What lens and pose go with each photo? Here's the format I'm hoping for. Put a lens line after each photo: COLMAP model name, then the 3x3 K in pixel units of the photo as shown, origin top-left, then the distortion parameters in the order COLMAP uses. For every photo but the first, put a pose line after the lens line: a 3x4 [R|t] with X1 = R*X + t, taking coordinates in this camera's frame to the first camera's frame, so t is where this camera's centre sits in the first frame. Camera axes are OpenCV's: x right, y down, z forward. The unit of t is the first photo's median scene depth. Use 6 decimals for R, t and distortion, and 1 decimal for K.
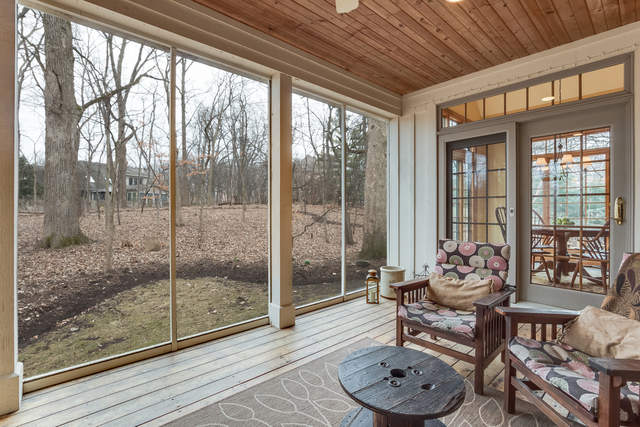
lens RADIAL K [[298.0, 0, 319.4], [0, 298.0, 210.1], [0, 0, 1]] dist [-0.021331, 0.000353]
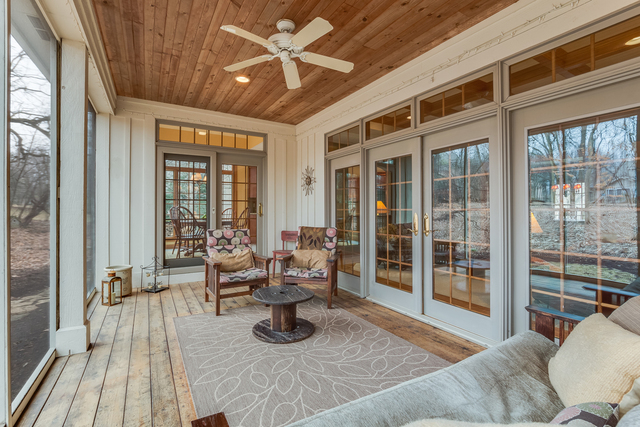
lens RADIAL K [[298.0, 0, 319.4], [0, 298.0, 210.1], [0, 0, 1]] dist [-0.021331, 0.000353]
pose [[0.178693, -0.005032, 0.983892, -0.938450], [-0.003654, 0.999977, 0.005778, -0.008121], [-0.983898, -0.004627, 0.178670, 0.234173]]
